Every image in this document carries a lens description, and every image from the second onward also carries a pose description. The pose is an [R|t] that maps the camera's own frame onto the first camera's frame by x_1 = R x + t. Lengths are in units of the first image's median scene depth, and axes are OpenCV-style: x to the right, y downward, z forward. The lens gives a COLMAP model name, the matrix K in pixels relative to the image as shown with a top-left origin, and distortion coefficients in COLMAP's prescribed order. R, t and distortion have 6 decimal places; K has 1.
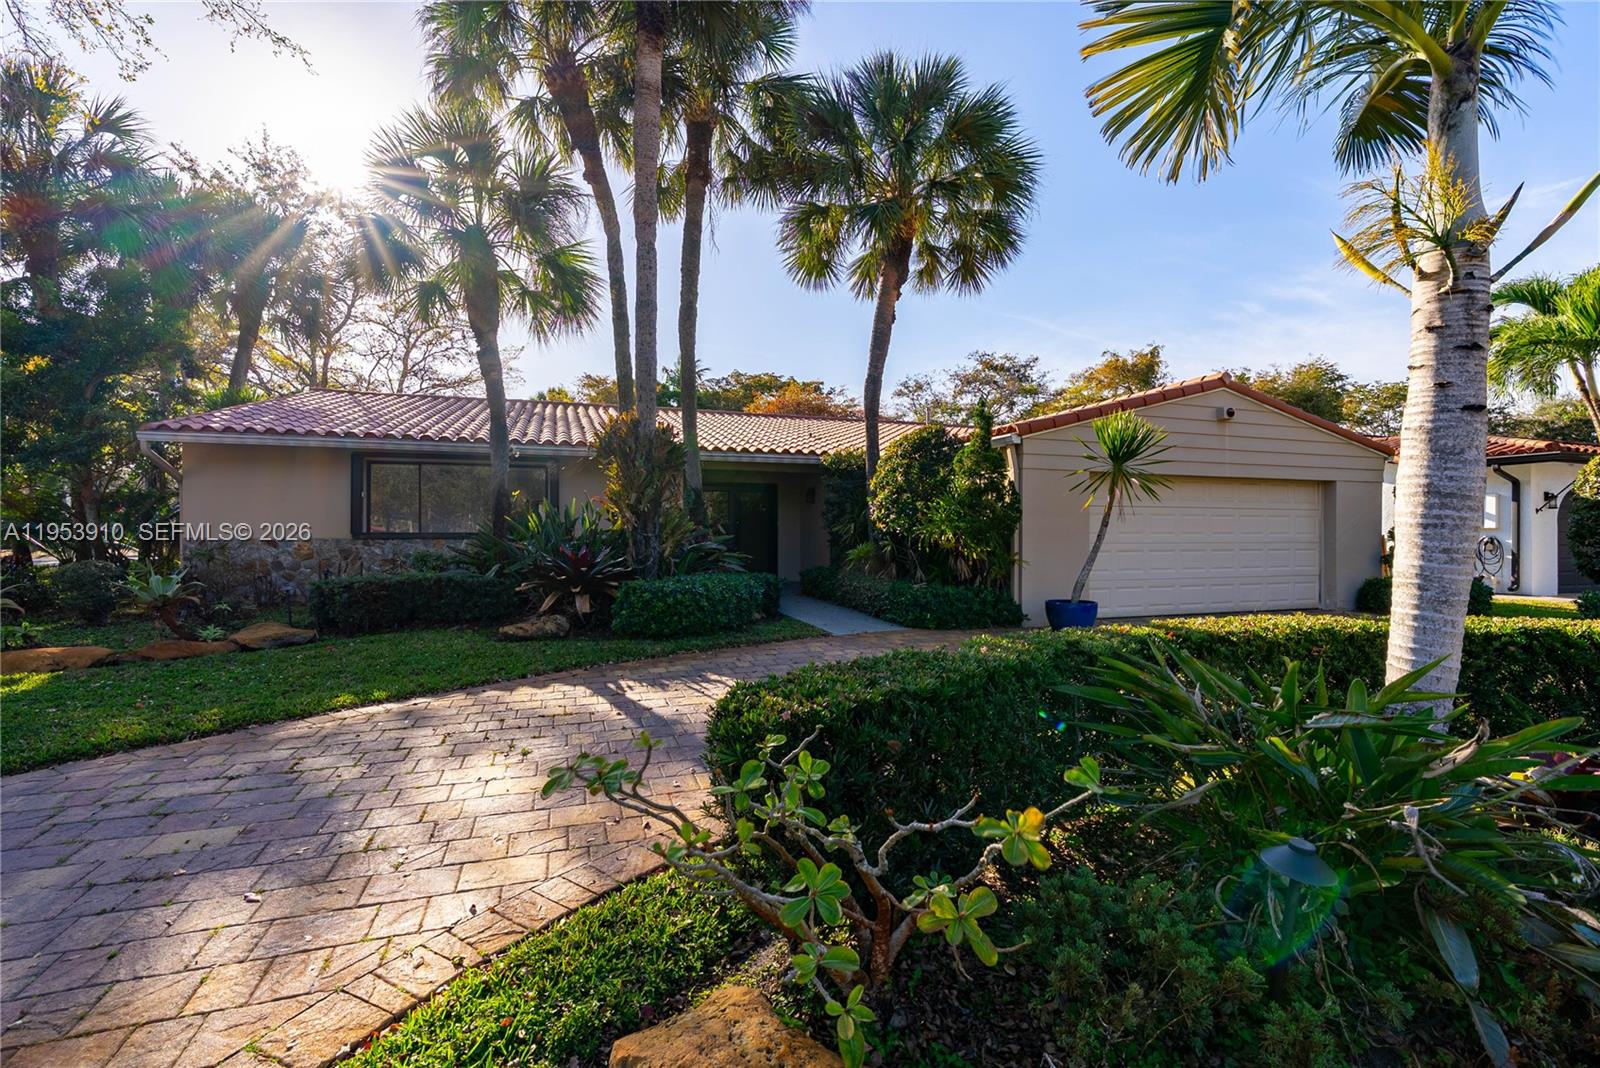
lens RADIAL K [[723.6, 0, 800.0], [0, 723.6, 534.0], [0, 0, 1]] dist [0.007515, -0.000094]
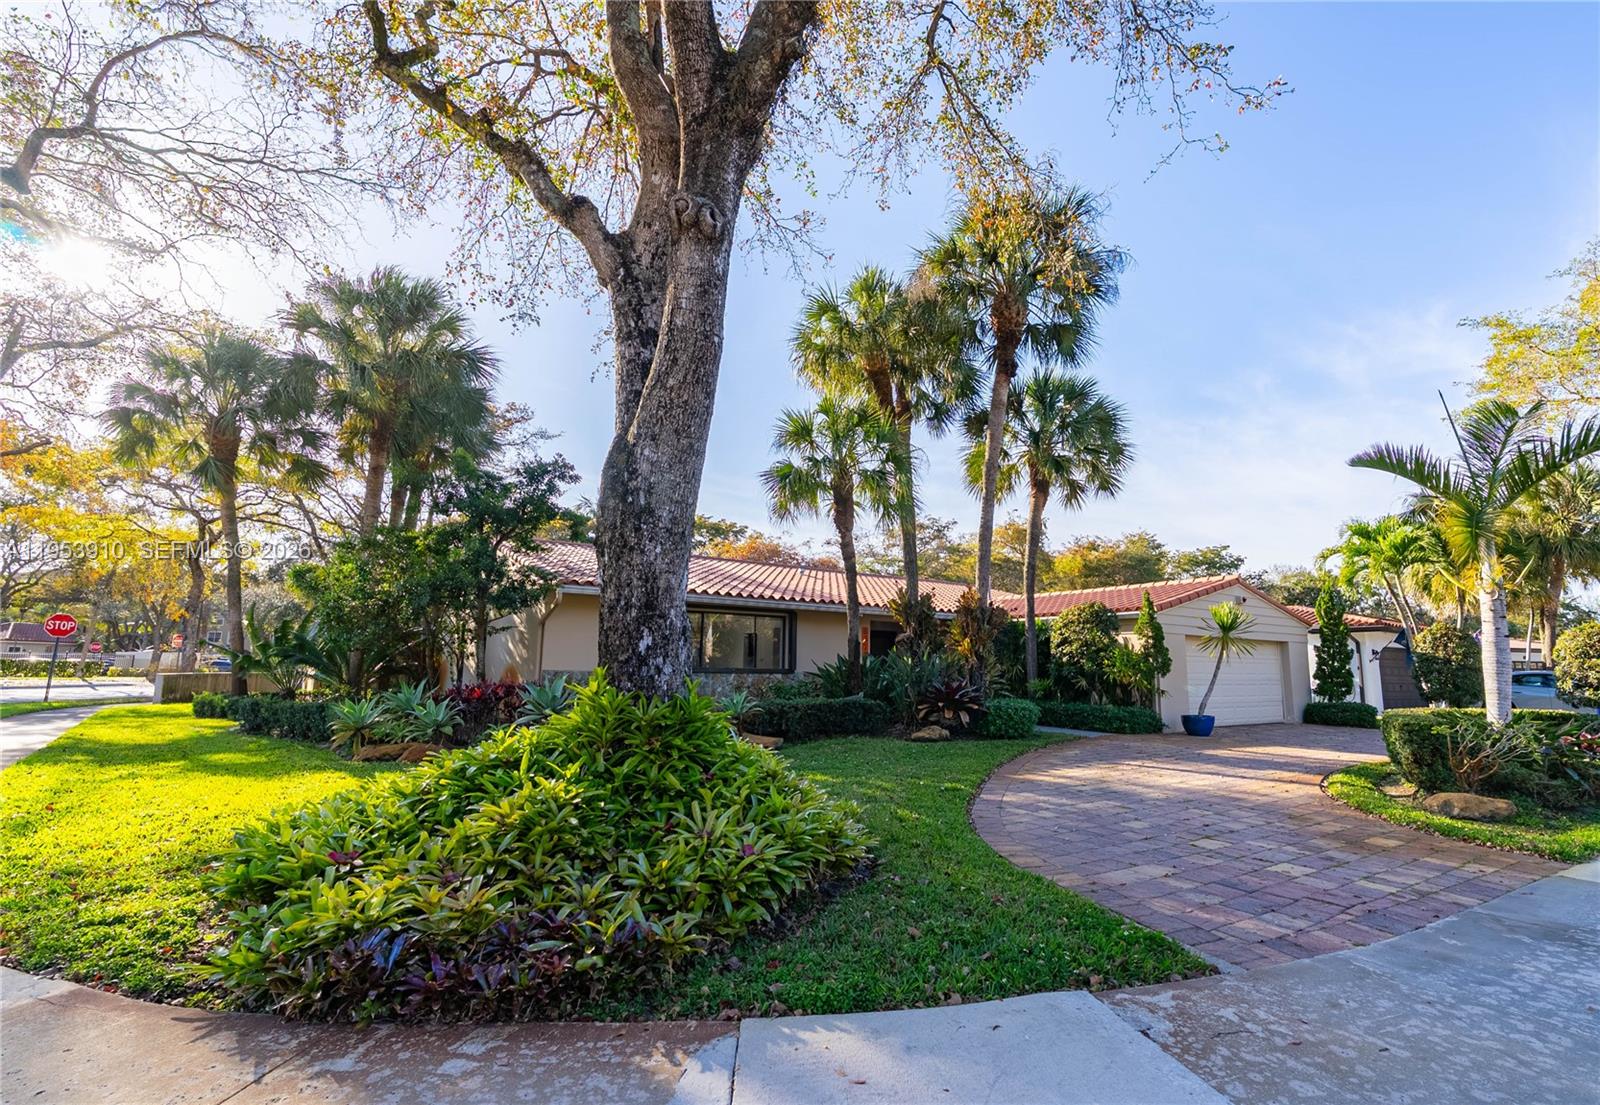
lens RADIAL K [[755.6, 0, 800.0], [0, 755.6, 552.5], [0, 0, 1]] dist [-0.014120, 0.000597]
pose [[0.967529, 0.049829, 0.247800, -0.791359], [-0.011536, 0.988059, -0.153644, 0.000718], [-0.252497, 0.145797, 0.956550, -0.381894]]
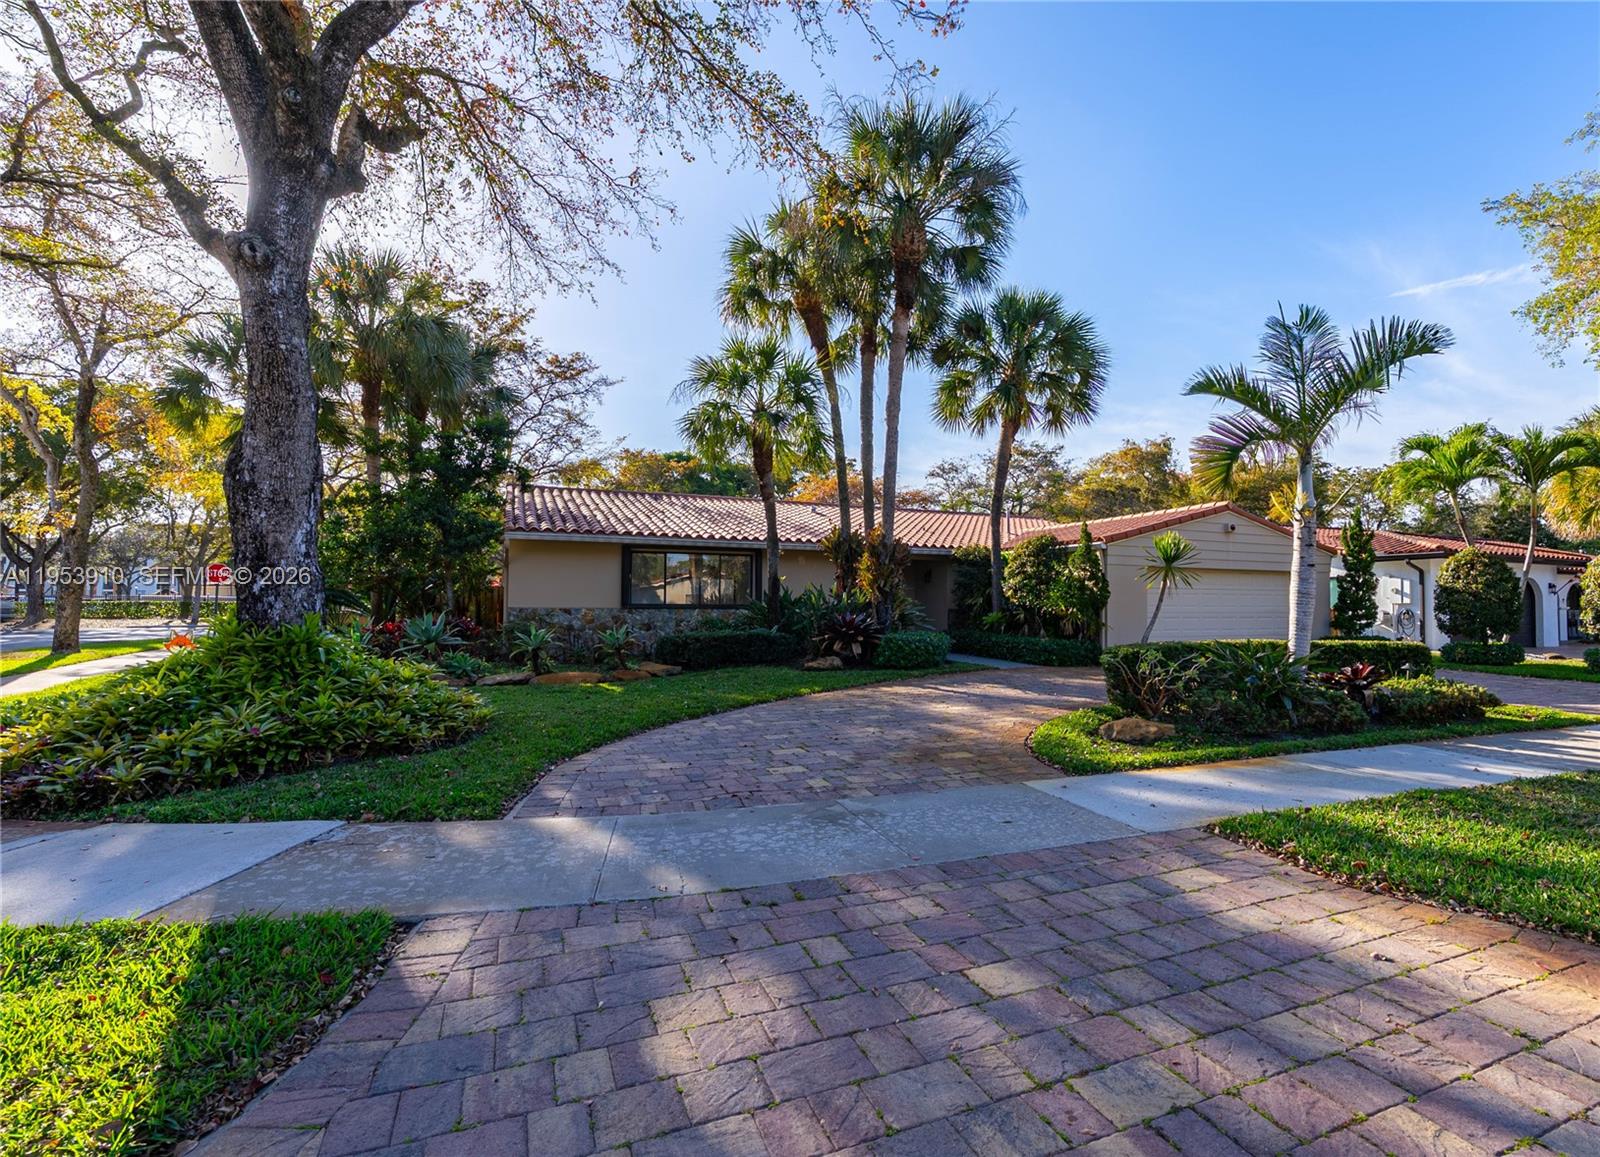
lens RADIAL K [[785.9, 0, 847.4], [0, 785.9, 578.4], [0, 0, 1]] dist [-0.002415, -0.000288]
pose [[0.996711, 0.005556, 0.080849, -0.348943], [-0.002756, 0.999394, -0.034711, 0.000450], [-0.080992, 0.034374, 0.996122, -0.578452]]
